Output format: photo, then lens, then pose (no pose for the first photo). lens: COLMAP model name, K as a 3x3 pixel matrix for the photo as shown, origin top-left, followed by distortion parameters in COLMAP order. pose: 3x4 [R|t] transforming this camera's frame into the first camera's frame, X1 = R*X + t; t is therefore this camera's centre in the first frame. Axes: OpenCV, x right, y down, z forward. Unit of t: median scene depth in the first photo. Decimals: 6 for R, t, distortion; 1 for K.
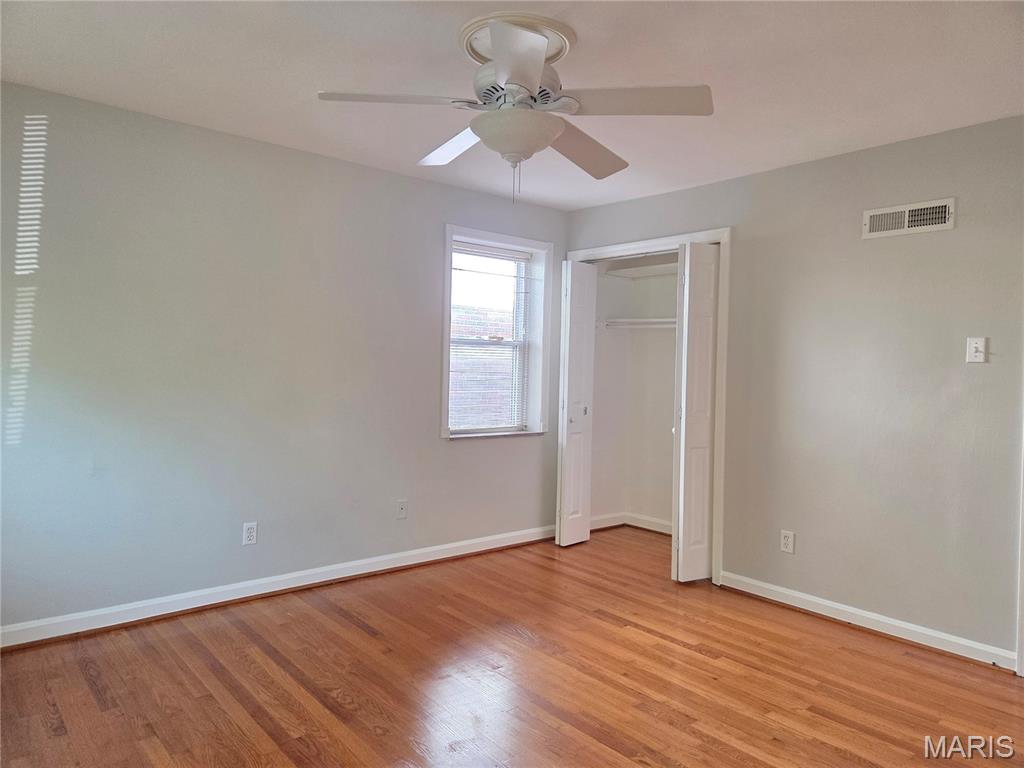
lens RADIAL K [[687.3, 0, 516.8], [0, 687.3, 382.3], [0, 0, 1]] dist [0.065038, -0.055591]
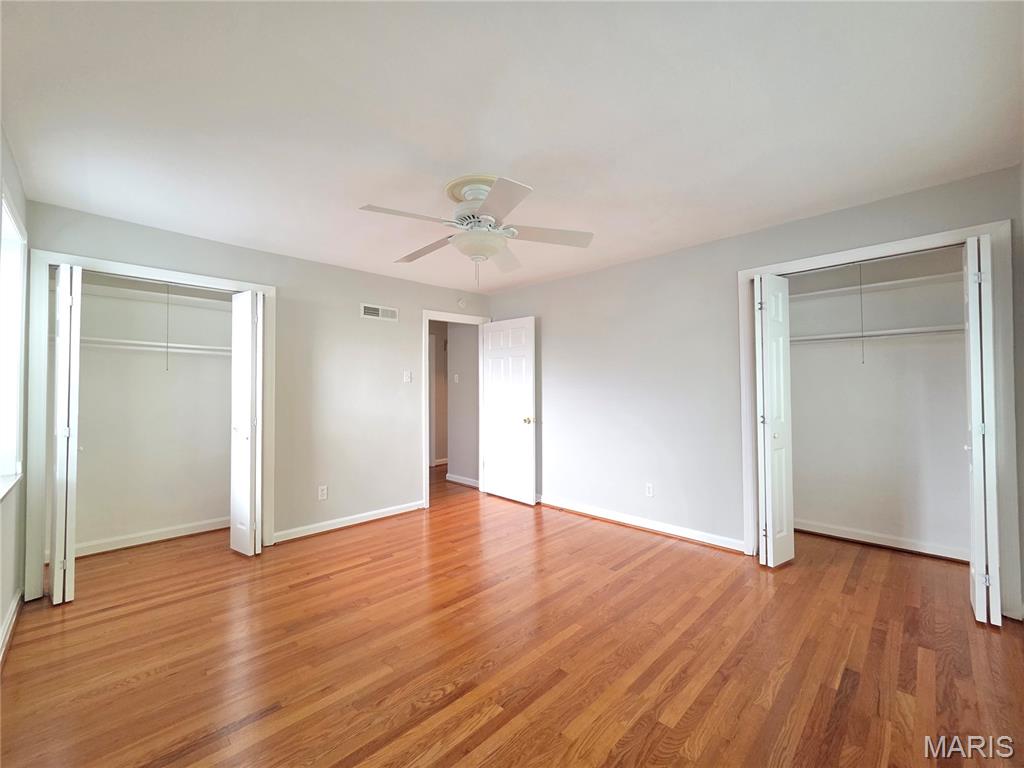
lens RADIAL K [[423.6, 0, 510.9], [0, 423.6, 377.3], [0, 0, 1]] dist [-0.002570, -0.000162]
pose [[-0.077296, 0.004138, 0.997000, -0.764042], [0.027901, 0.999609, -0.001986, -0.031936], [-0.996618, 0.027664, -0.077382, 0.764539]]
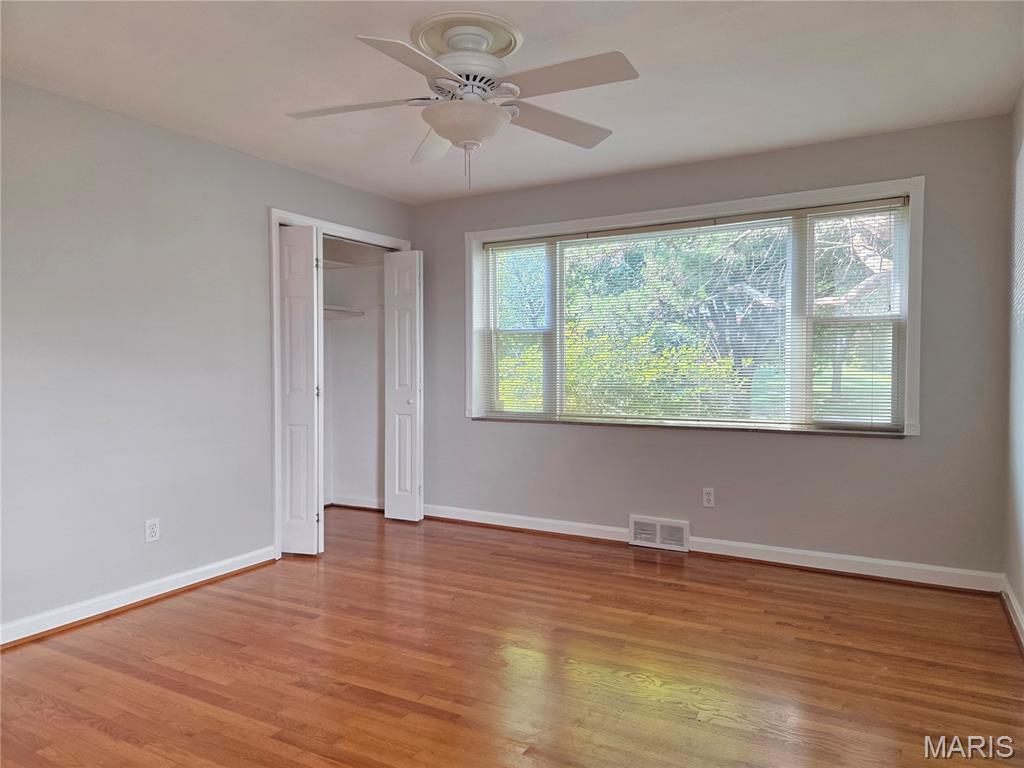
lens RADIAL K [[687.3, 0, 516.8], [0, 687.3, 382.3], [0, 0, 1]] dist [0.065038, -0.055591]
pose [[-0.938848, -0.006827, -0.344264, 0.221365], [-0.021588, 0.999004, 0.039061, -0.005765], [0.343654, 0.044104, -0.938060, 1.547831]]
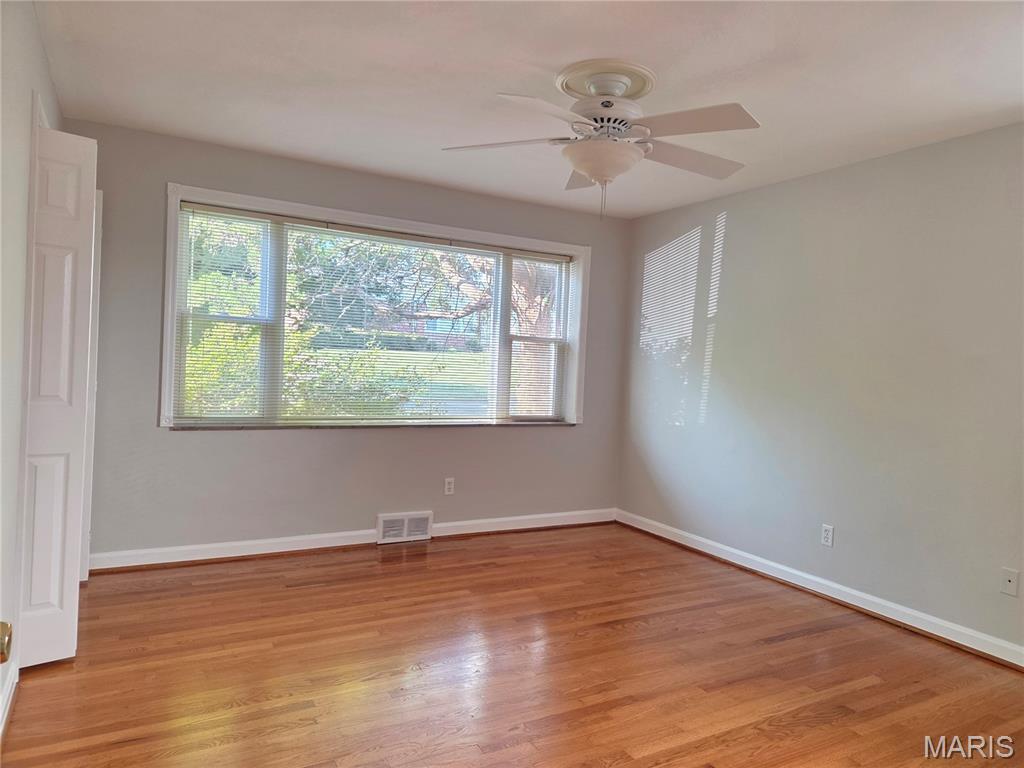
lens RADIAL K [[687.3, 0, 516.8], [0, 687.3, 382.3], [0, 0, 1]] dist [0.065038, -0.055591]
pose [[-0.189240, 0.000567, -0.981931, 0.873796], [-0.069017, 0.997519, 0.013877, 0.002115], [0.979502, 0.070396, -0.188731, 0.834939]]
